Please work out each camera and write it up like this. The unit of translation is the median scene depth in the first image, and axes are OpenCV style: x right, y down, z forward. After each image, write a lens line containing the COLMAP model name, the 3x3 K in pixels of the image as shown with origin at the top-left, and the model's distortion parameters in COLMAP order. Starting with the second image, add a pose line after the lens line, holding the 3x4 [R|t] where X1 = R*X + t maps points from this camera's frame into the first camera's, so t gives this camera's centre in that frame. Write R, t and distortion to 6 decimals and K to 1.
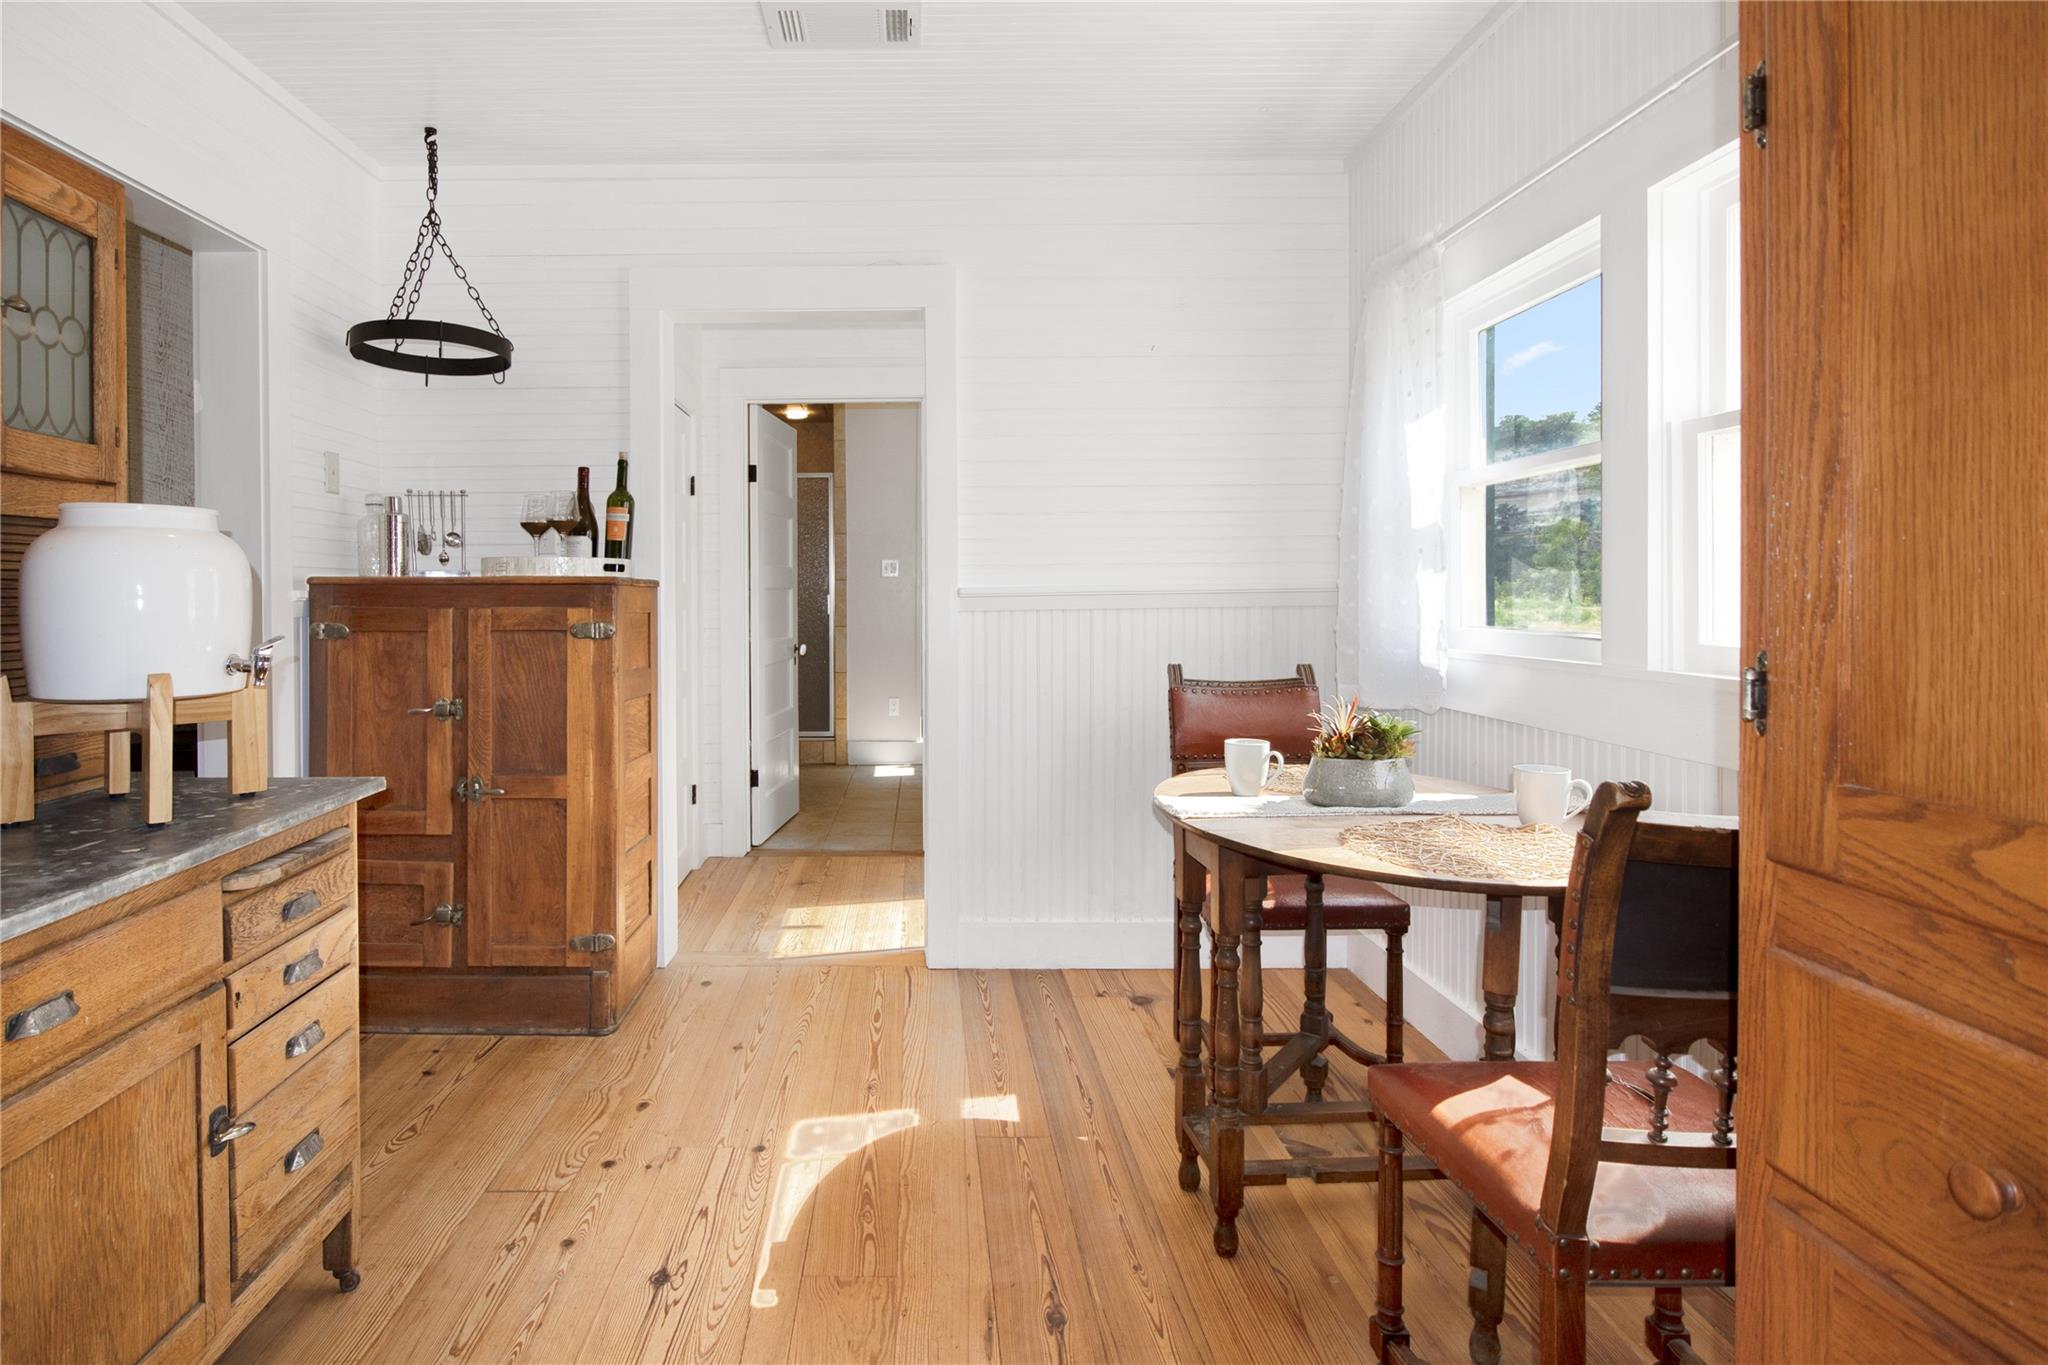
lens RADIAL K [[1064.4, 0, 896.6], [0, 1064.4, 657.9], [0, 0, 1]] dist [-0.009352, 0.000187]
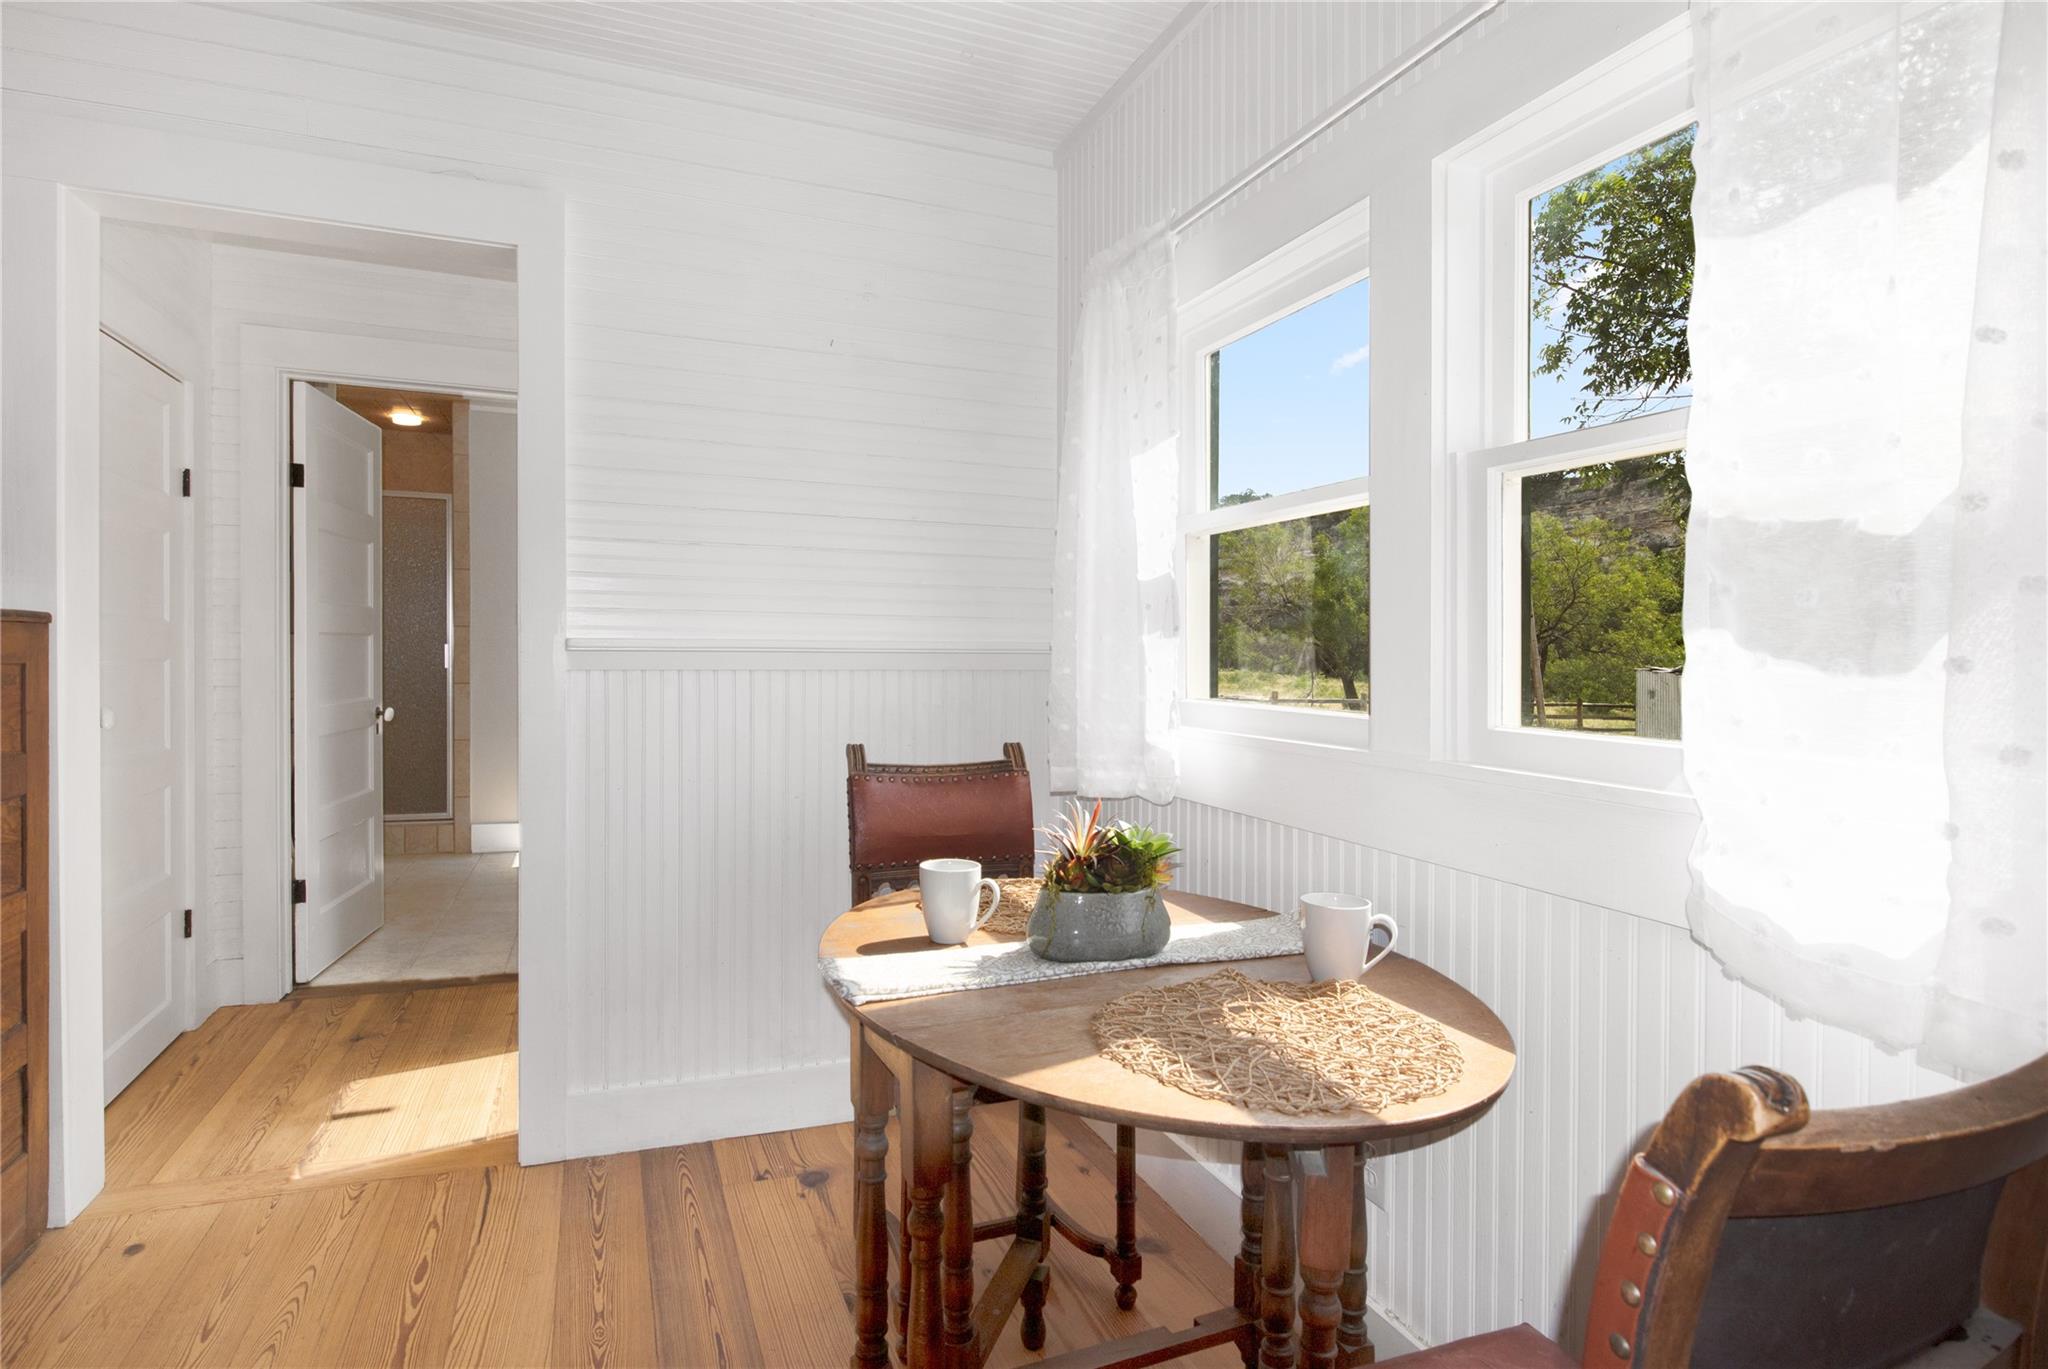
lens RADIAL K [[1041.6, 0, 1023.9], [0, 1041.6, 694.5], [0, 0, 1]] dist [-0.002165, -0.001309]
pose [[0.919179, 0.006312, 0.393789, 0.071503], [0.000992, 0.999831, -0.018342, -0.014977], [-0.393838, 0.017250, 0.919018, 0.242560]]
